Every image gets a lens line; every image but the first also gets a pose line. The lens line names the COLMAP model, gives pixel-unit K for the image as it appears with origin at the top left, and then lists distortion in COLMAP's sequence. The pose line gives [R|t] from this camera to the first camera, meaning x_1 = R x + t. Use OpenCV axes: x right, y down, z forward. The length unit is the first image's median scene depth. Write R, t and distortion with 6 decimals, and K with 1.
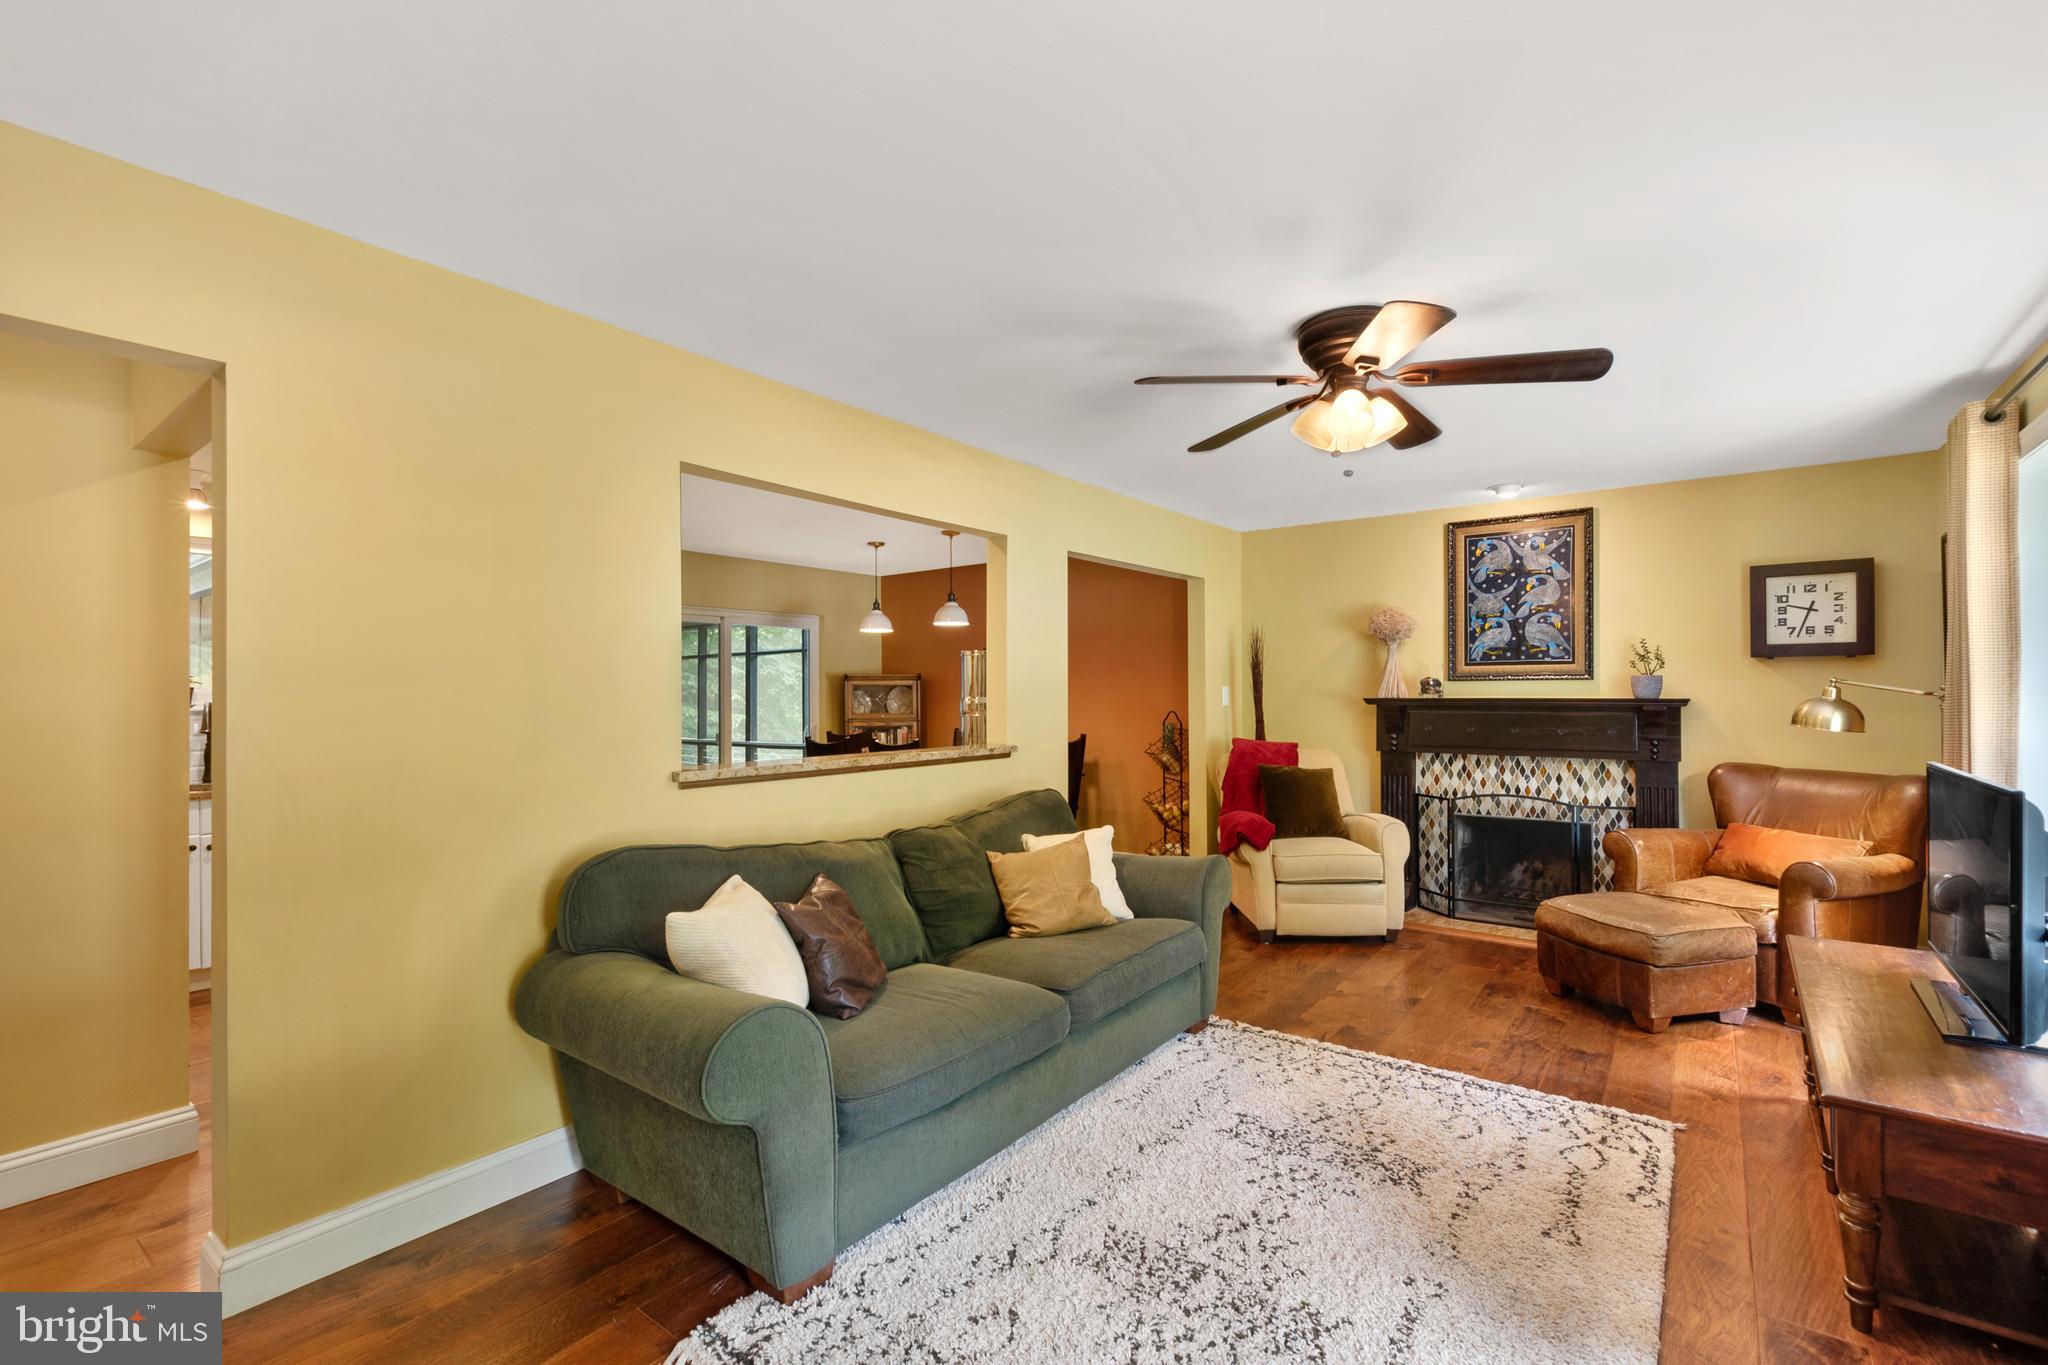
lens RADIAL K [[897.8, 0, 1015.7], [0, 897.8, 681.5], [0, 0, 1]] dist [-0.000250, -0.000069]
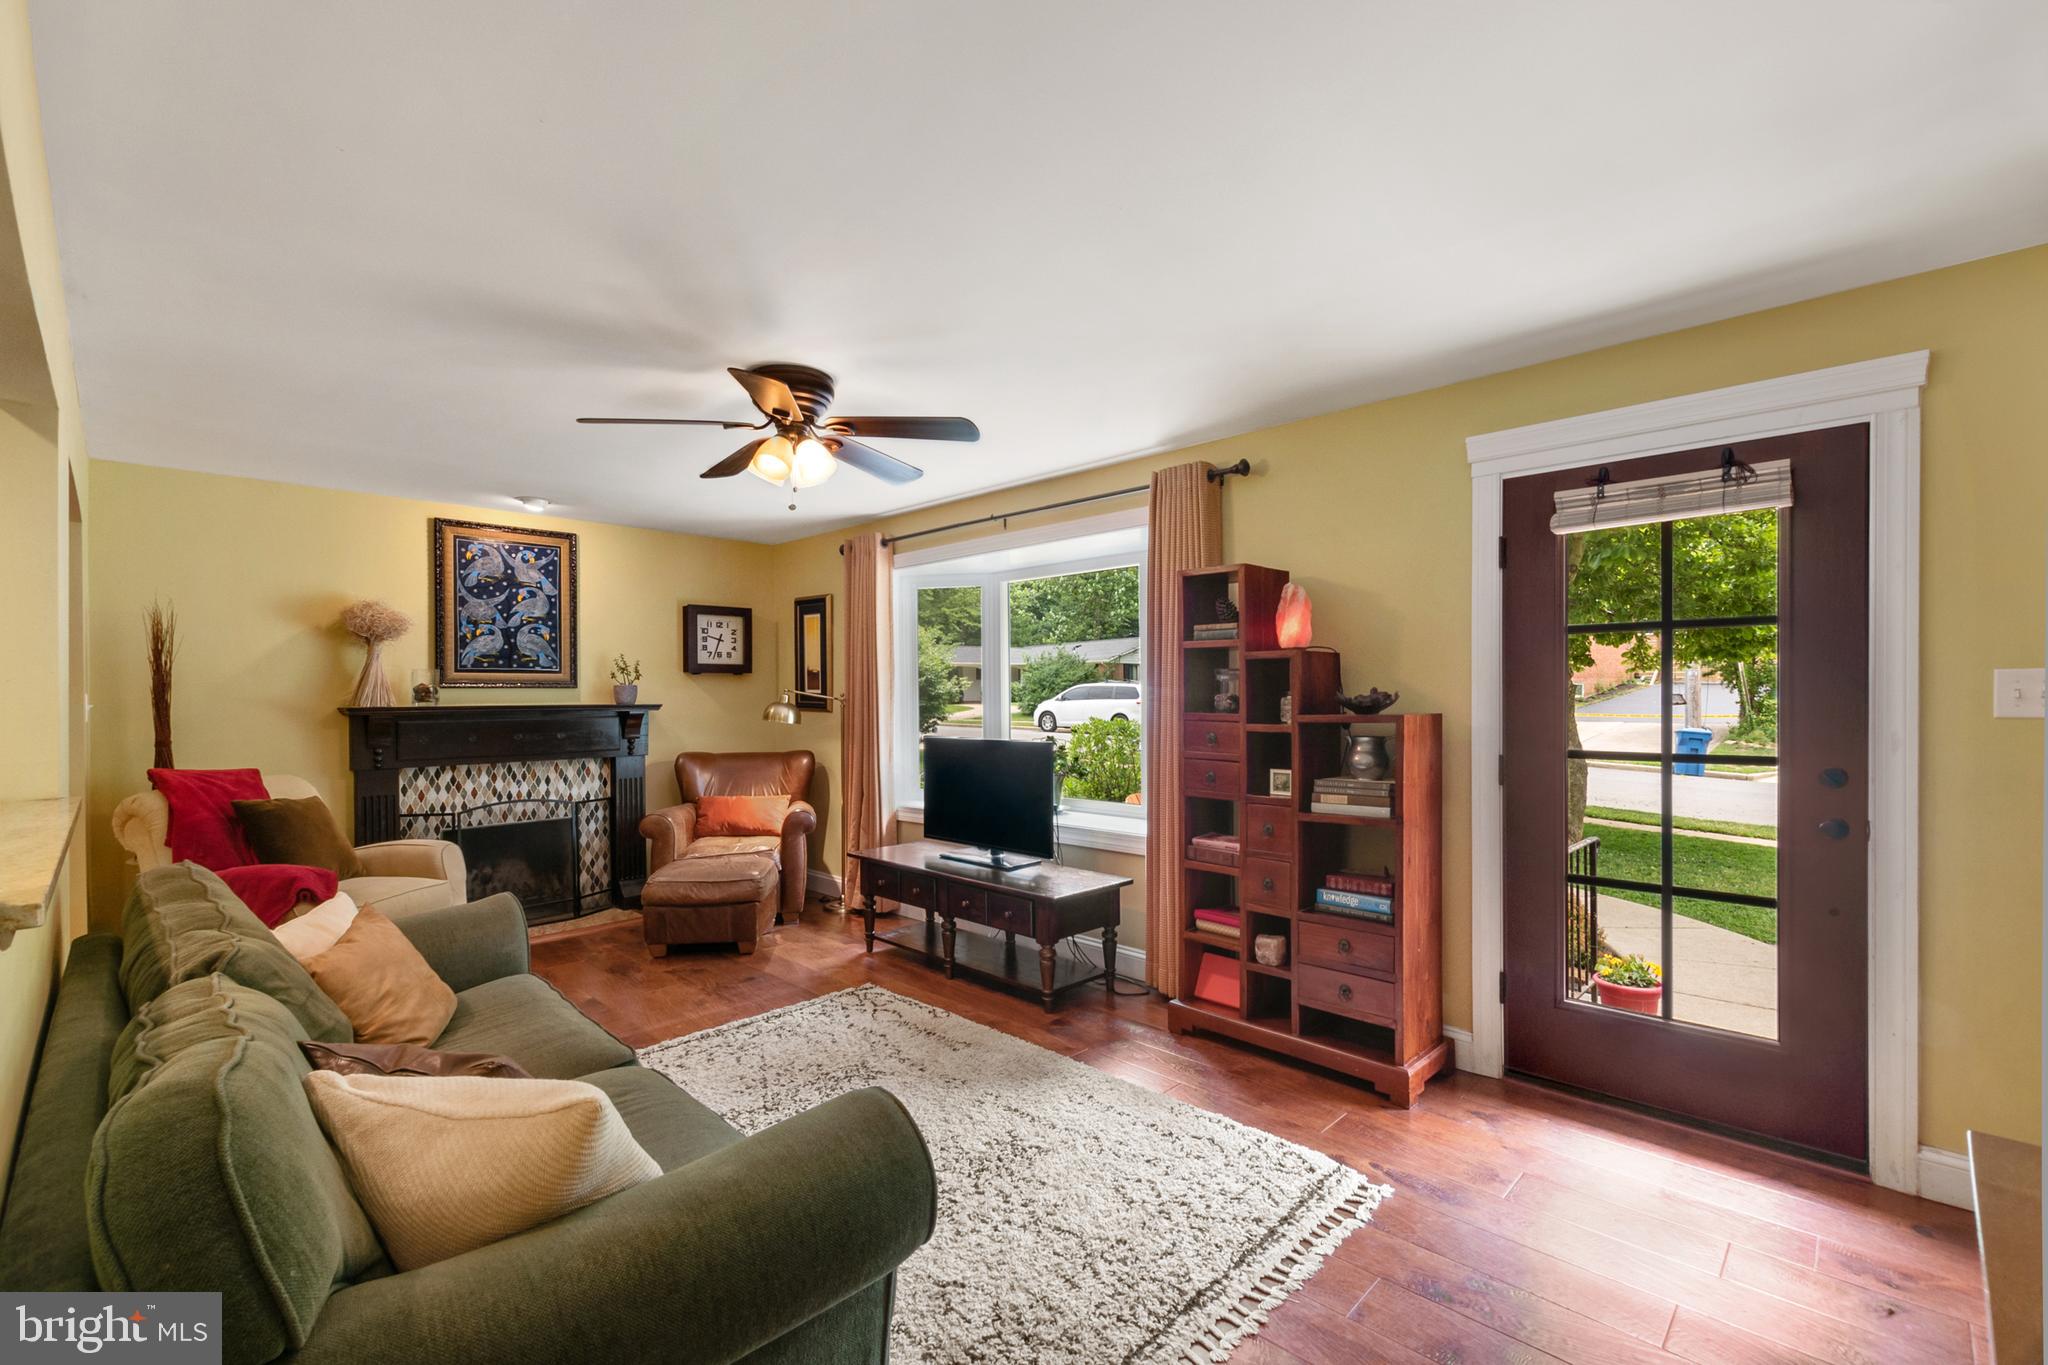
lens RADIAL K [[897.8, 0, 1035.4], [0, 897.8, 694.0], [0, 0, 1]] dist [-0.000250, -0.000069]
pose [[0.114014, 0.005009, 0.993467, -0.390330], [-0.005104, 0.999977, -0.004456, 0.006963], [-0.993466, -0.004562, 0.114037, 0.295976]]
